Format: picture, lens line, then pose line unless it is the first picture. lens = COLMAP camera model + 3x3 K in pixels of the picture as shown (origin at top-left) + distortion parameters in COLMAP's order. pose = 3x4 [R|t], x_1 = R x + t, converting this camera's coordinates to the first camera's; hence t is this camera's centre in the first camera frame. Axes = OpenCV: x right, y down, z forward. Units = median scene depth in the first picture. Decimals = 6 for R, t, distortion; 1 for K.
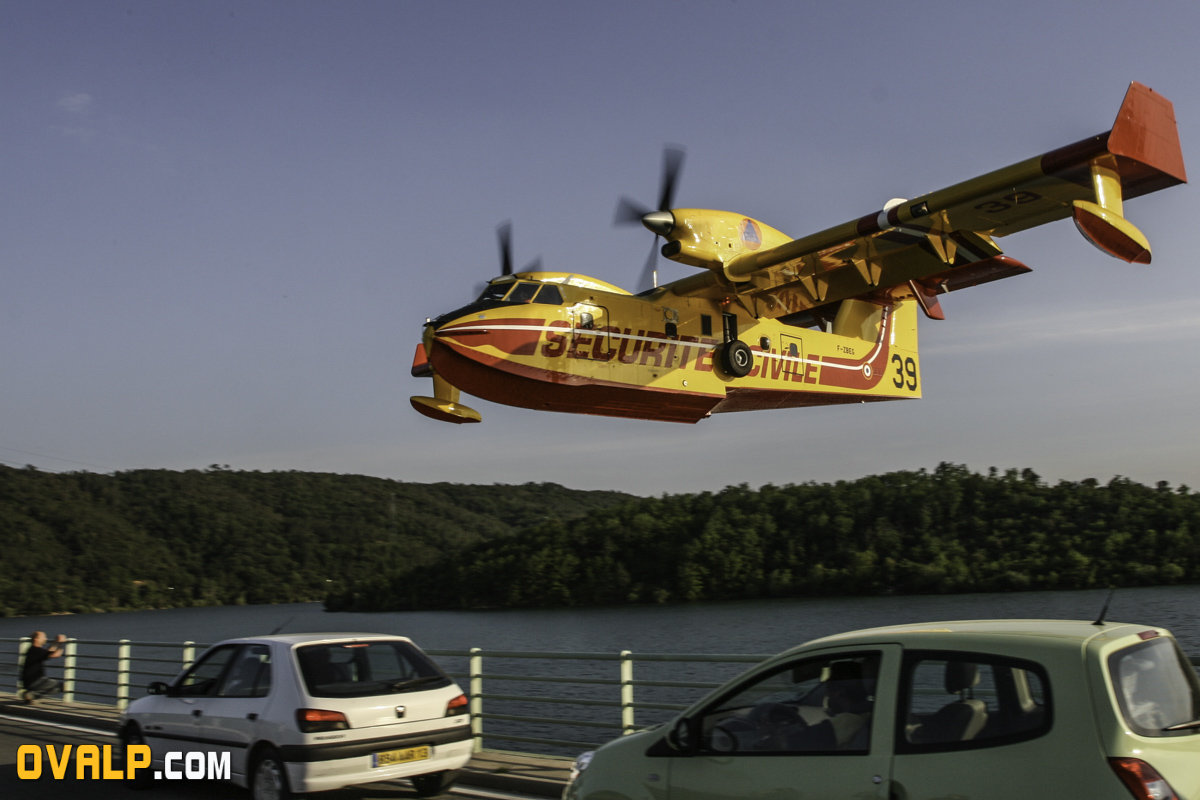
lens RADIAL K [[1012.8, 0, 600.0], [0, 1012.8, 400.0], [0, 0, 1]] dist [-0.014134, -0.003627]
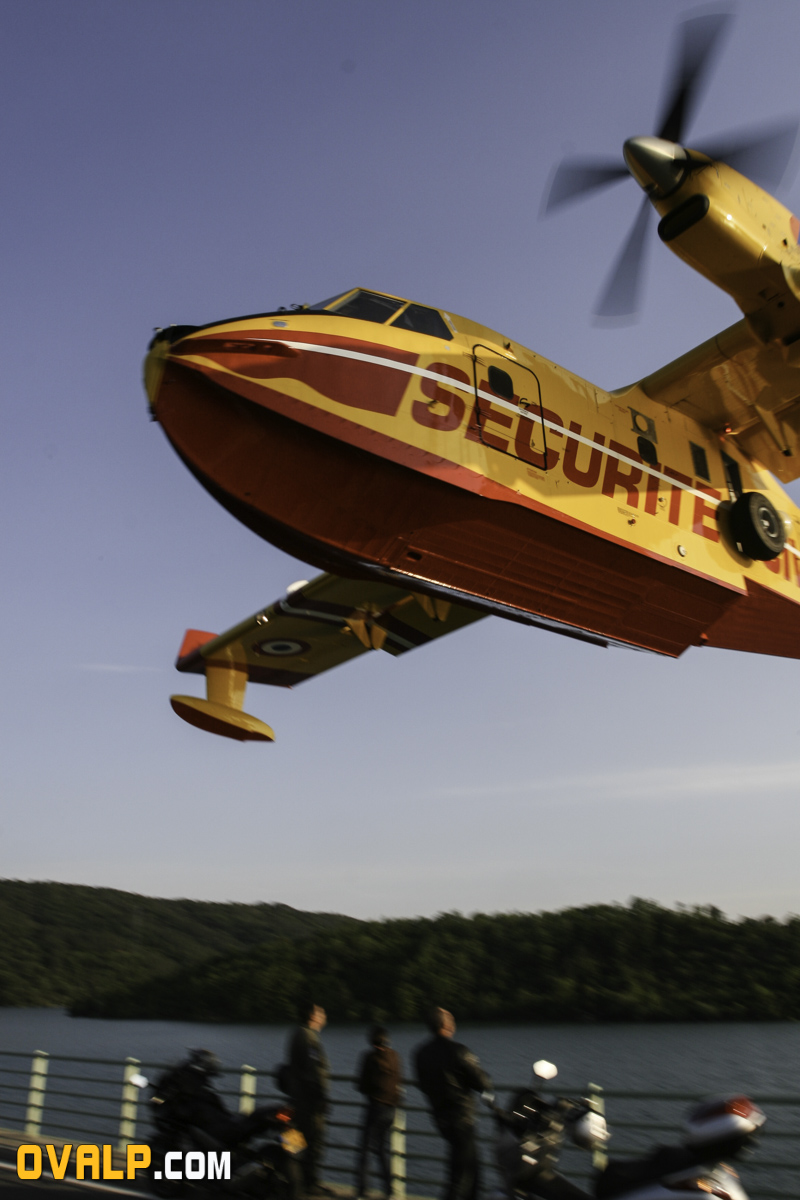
lens RADIAL K [[918.0, 0, 400.0], [0, 918.0, 600.0], [0, 0, 1]] dist [-0.006389, -0.000963]
pose [[0.999927, -0.002377, 0.011850, -0.060086], [0.005159, 0.970607, -0.240615, 0.113693], [-0.010930, 0.240658, 0.970548, 0.553497]]
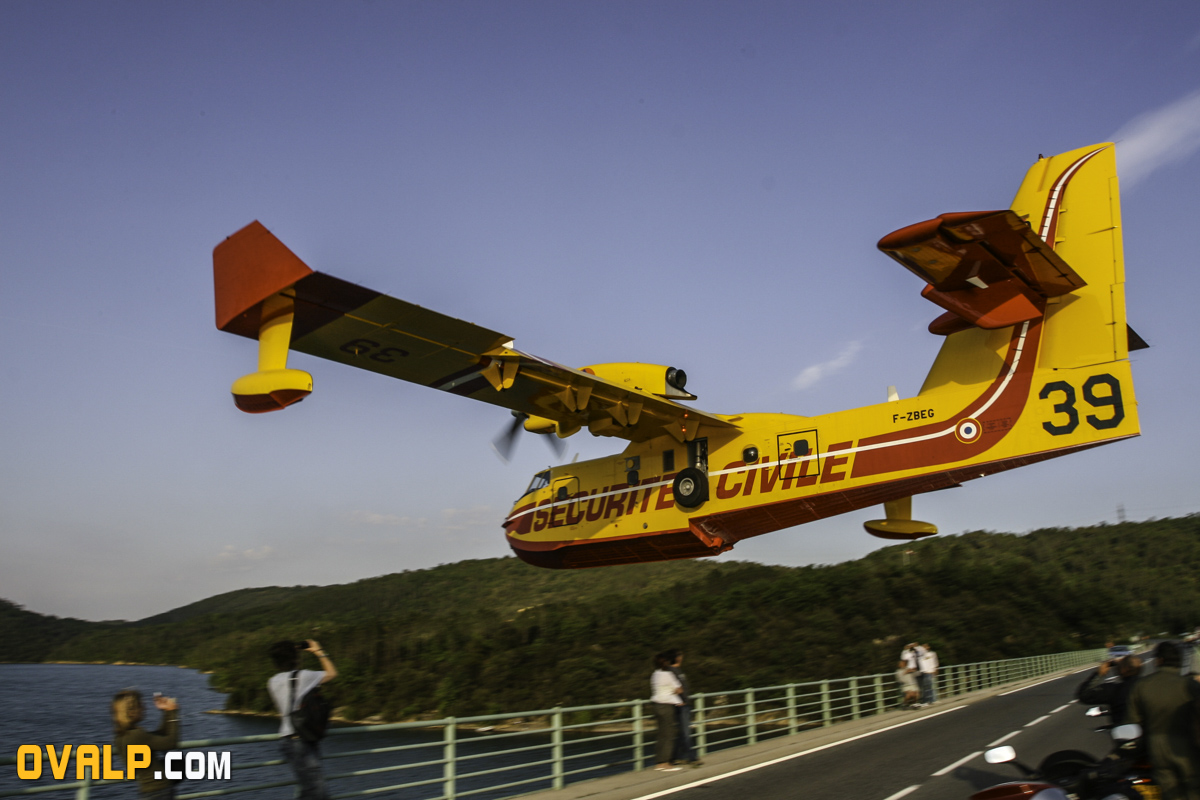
lens RADIAL K [[1012.8, 0, 600.0], [0, 1012.8, 400.0], [0, 0, 1]] dist [-0.014134, -0.003627]
pose [[0.139414, -0.215795, -0.966435, 1.086317], [0.167789, 0.967001, -0.191717, 0.049020], [0.975915, -0.135429, 0.171022, 0.777672]]
